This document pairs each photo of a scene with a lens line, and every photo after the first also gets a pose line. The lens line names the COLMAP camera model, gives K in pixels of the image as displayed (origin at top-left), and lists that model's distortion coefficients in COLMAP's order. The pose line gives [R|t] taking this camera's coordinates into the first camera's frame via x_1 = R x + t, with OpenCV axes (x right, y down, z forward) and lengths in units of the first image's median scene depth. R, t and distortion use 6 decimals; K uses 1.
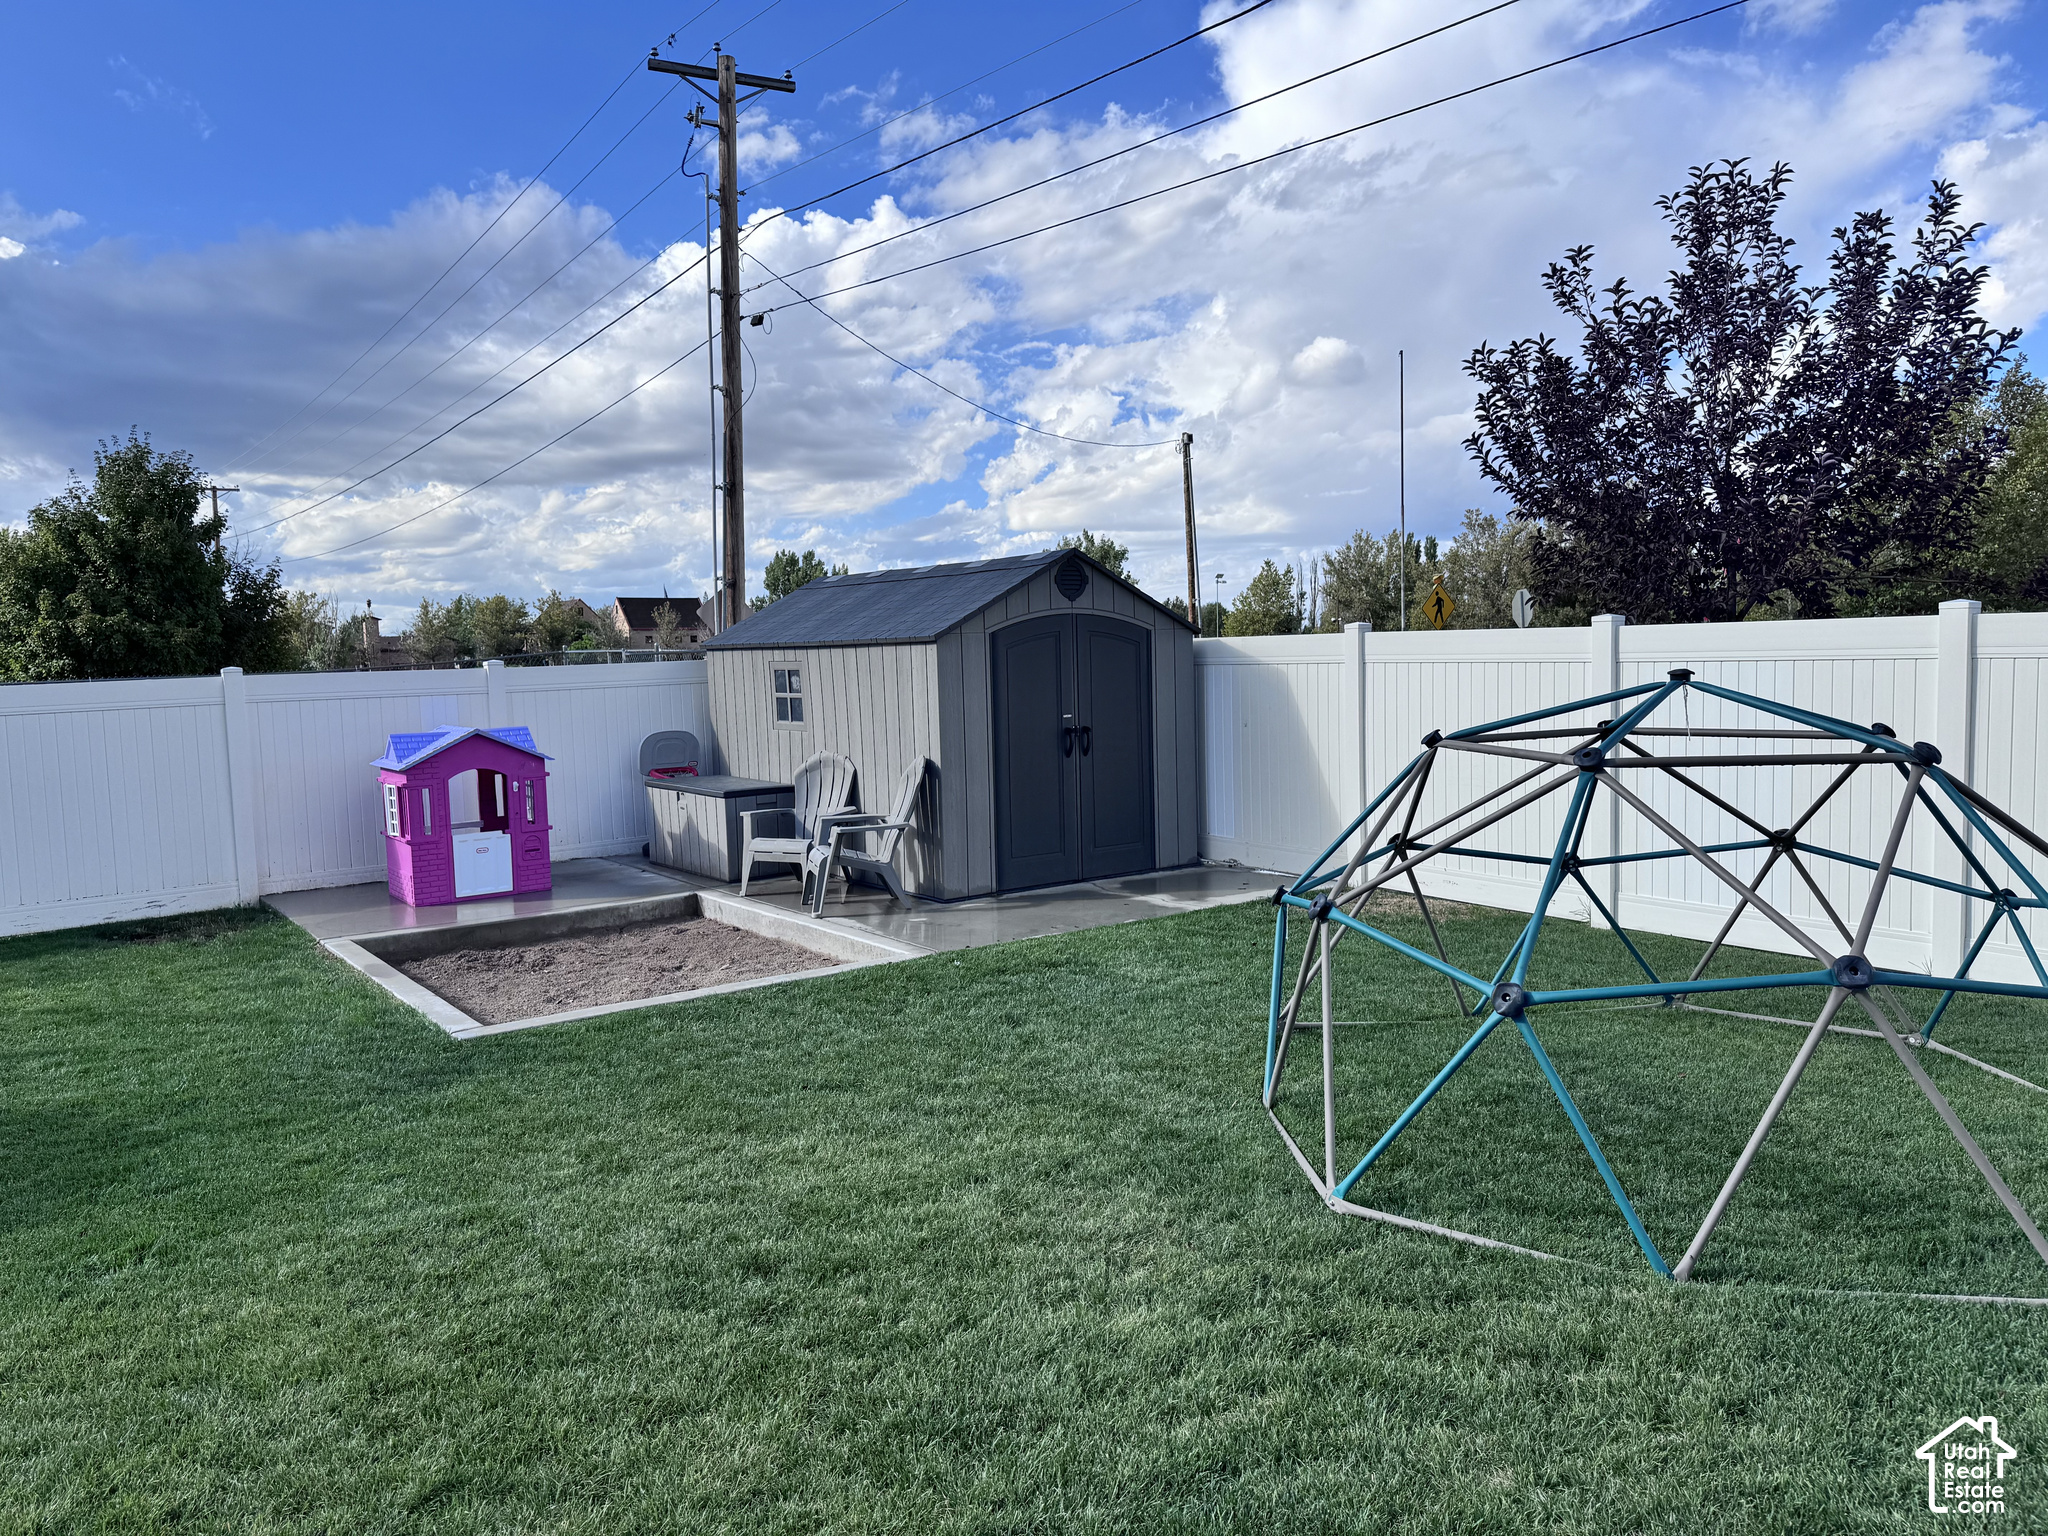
lens RADIAL K [[1408.4, 0, 1024.0], [0, 1408.4, 768.0], [0, 0, 1]] dist [0.205664, -0.318267]
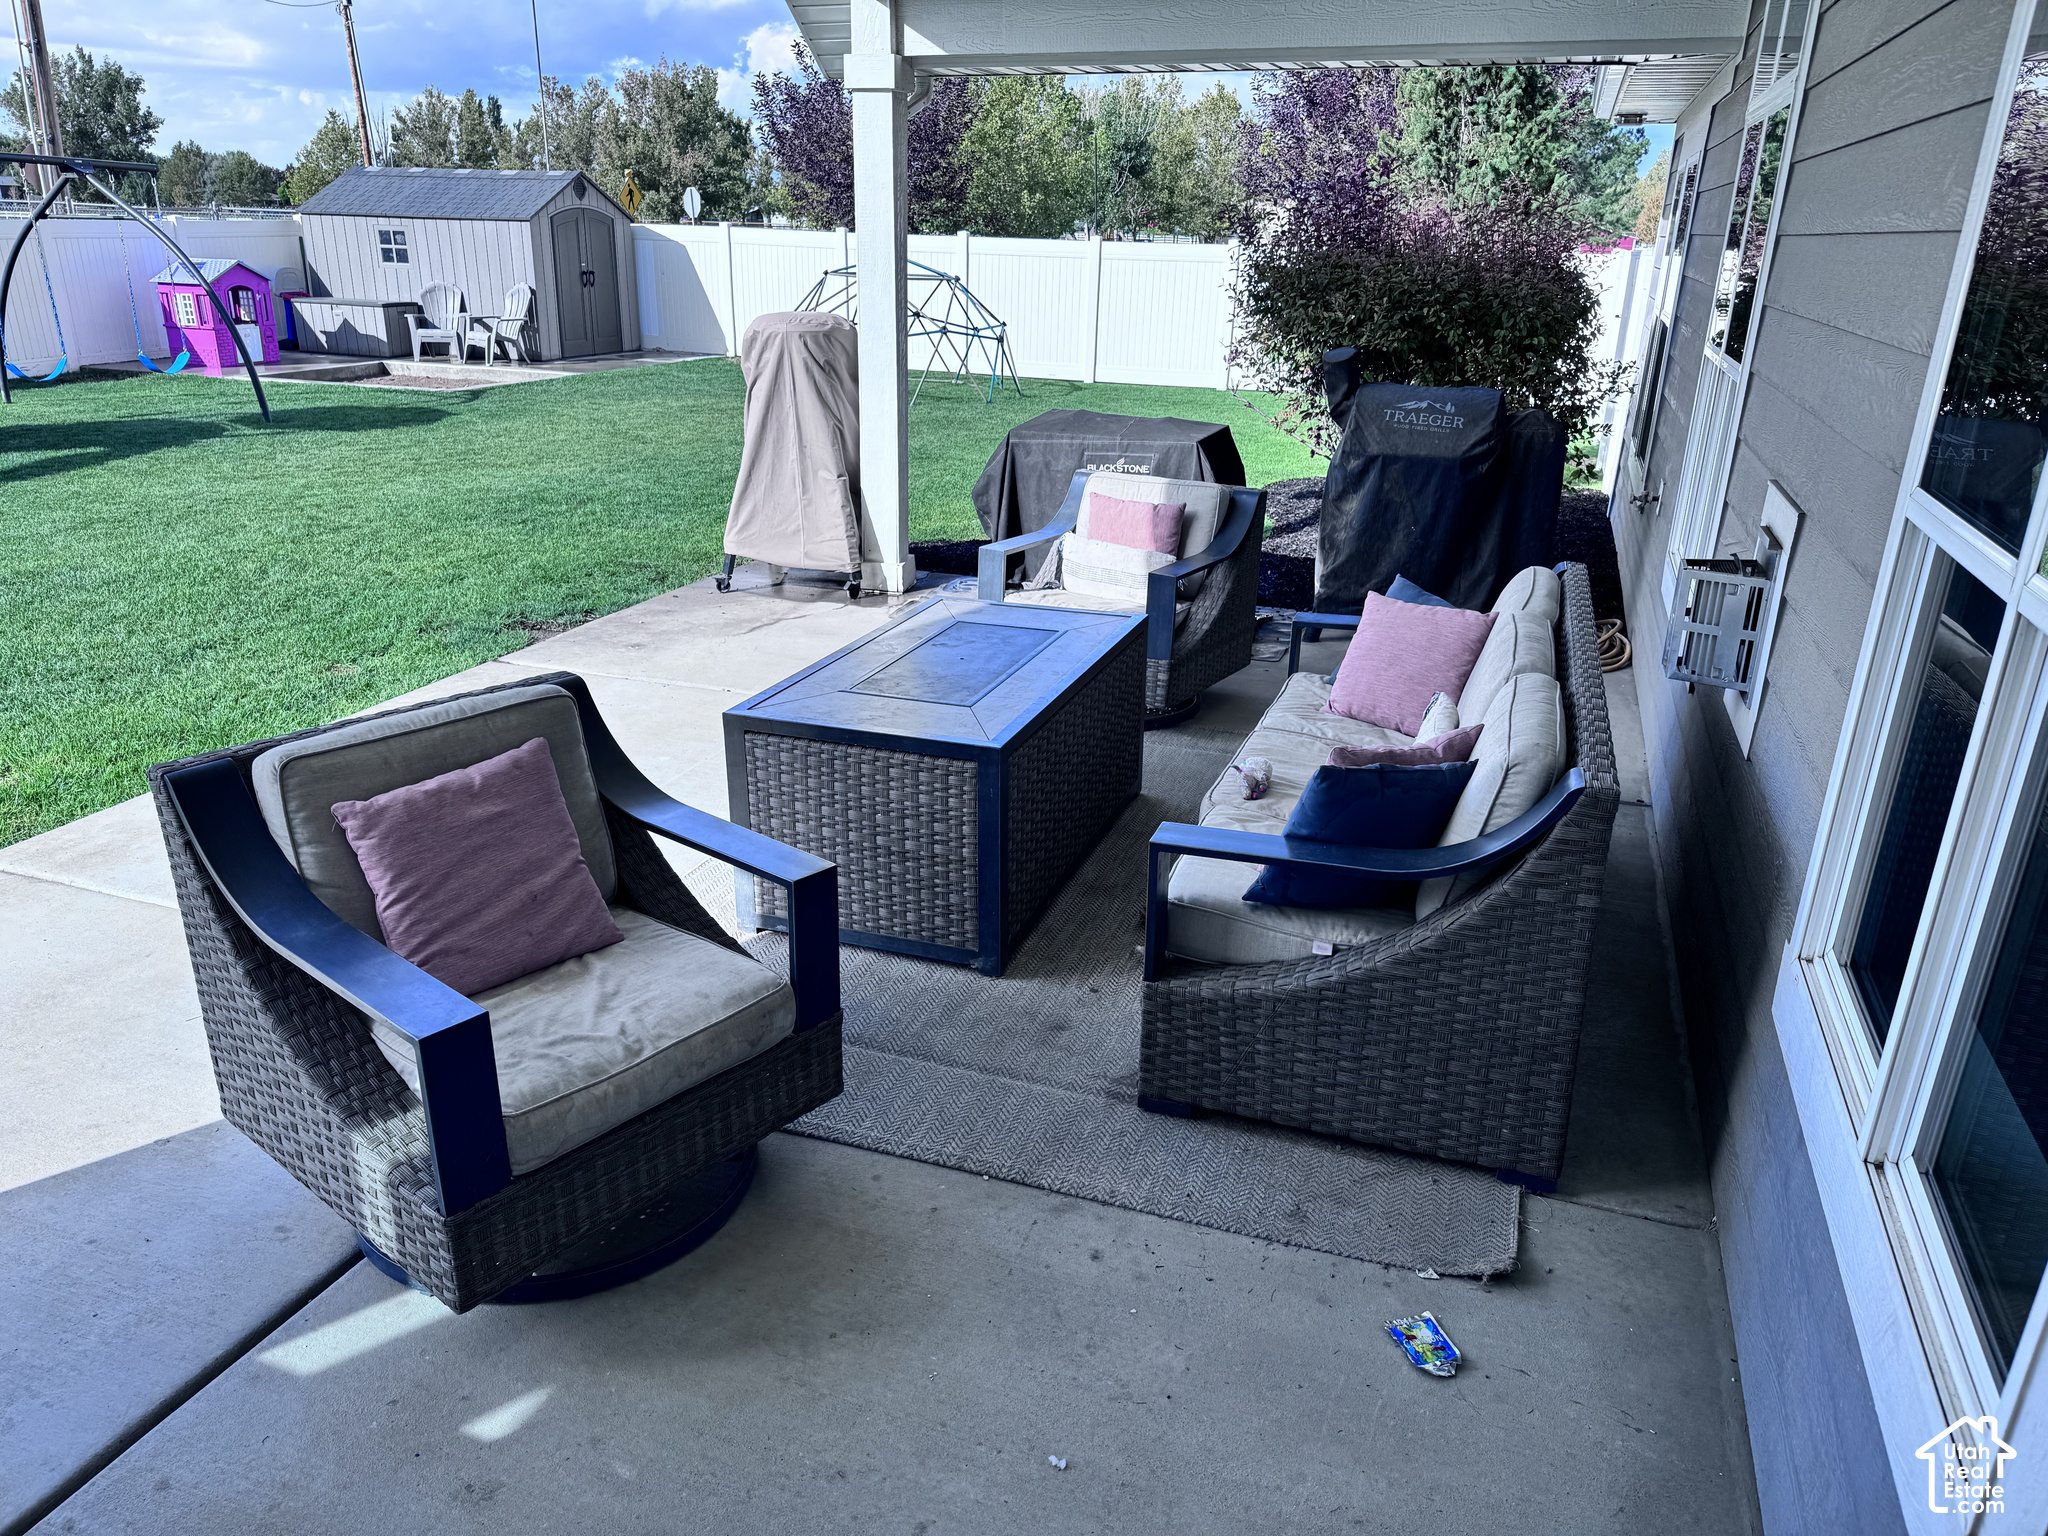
lens RADIAL K [[1415.2, 0, 1024.0], [0, 1415.2, 768.0], [0, 0, 1]] dist [-0.000443, -0.007851]
pose [[0.817642, -0.157436, 0.553783, -0.625062], [-0.002957, 0.960724, 0.277491, 0.081543], [-0.575720, -0.228526, 0.785062, -0.966000]]
